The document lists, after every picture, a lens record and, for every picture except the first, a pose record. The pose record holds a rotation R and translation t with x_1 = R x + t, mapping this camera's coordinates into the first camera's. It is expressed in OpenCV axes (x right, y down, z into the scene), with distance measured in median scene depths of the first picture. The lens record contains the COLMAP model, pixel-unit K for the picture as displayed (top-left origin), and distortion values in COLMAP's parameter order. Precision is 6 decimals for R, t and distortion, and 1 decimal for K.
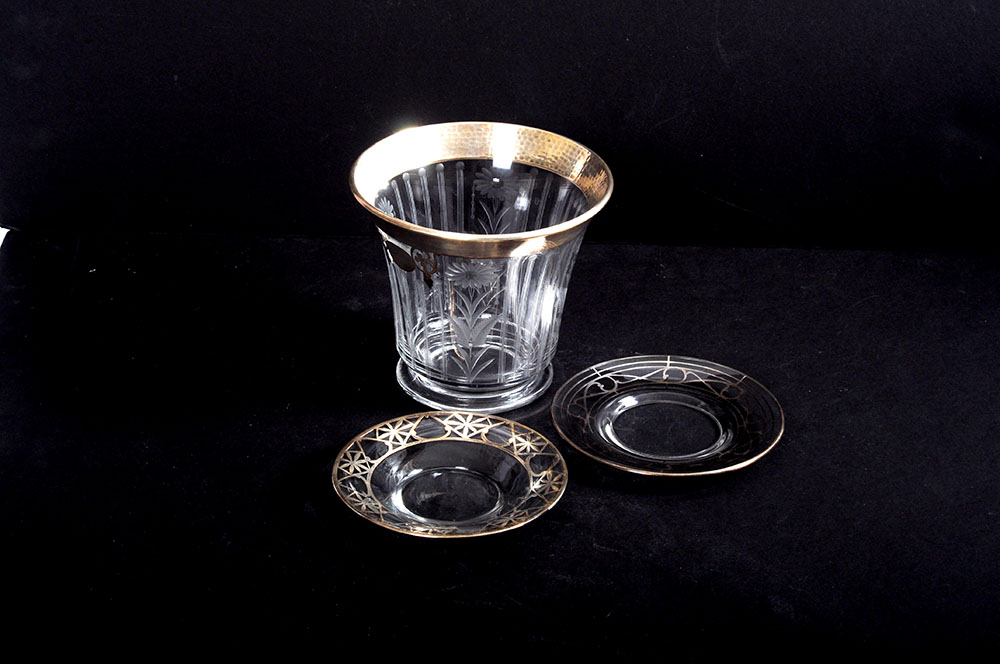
lens RADIAL K [[2435.7, 0, 500.0], [0, 2435.7, 332.0], [0, 0, 1]] dist [-0.060736, 0.099908]
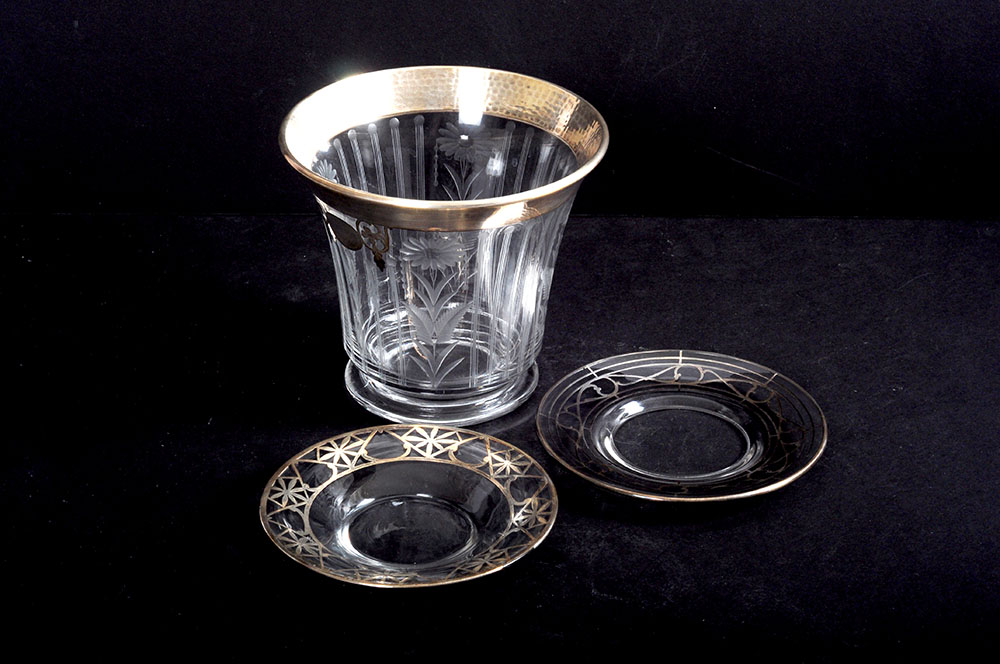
lens RADIAL K [[2435.7, 0, 500.0], [0, 2435.7, 332.0], [0, 0, 1]] dist [-0.060736, 0.099908]
pose [[0.999844, -0.017548, 0.001875, 0.008194], [0.017549, 0.999846, -0.000471, 0.003144], [-0.001867, 0.000503, 0.999998, 0.201079]]
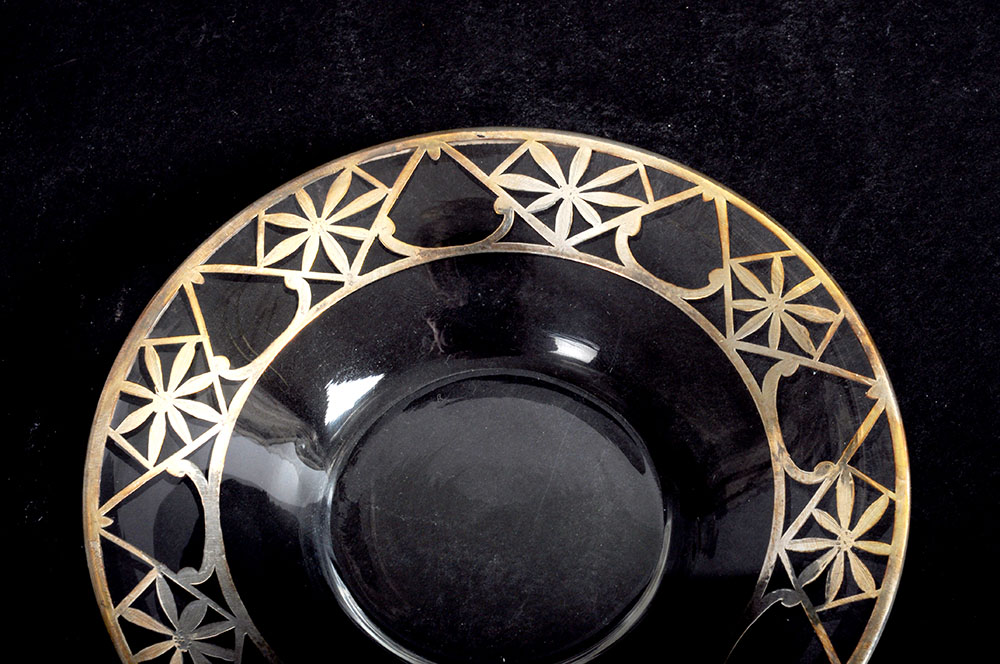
lens RADIAL K [[2435.7, 0, 500.0], [0, 2435.7, 332.0], [0, 0, 1]] dist [-0.060736, 0.099908]
pose [[0.996148, 0.039477, -0.078304, 0.001743], [0.008595, 0.844688, 0.535190, -0.104672], [0.087270, -0.533801, 0.841095, 0.741860]]
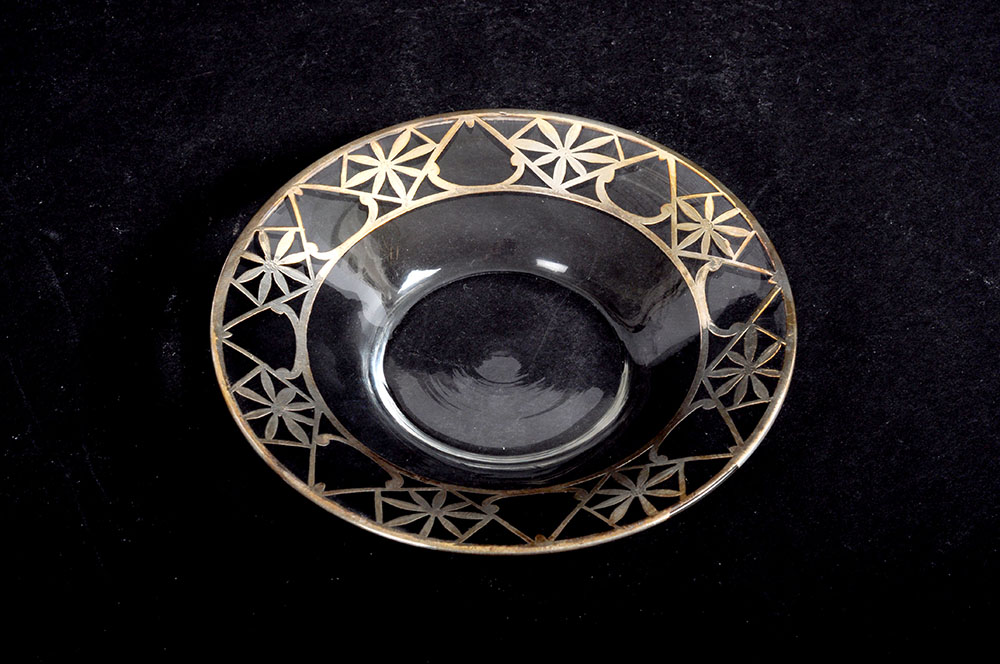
lens RADIAL K [[2435.7, 0, 500.0], [0, 2435.7, 332.0], [0, 0, 1]] dist [-0.060736, 0.099908]
pose [[0.993890, 0.074728, -0.081233, 0.011372], [-0.040679, 0.932144, 0.359795, -0.081784], [0.102608, -0.354292, 0.929488, 0.602423]]
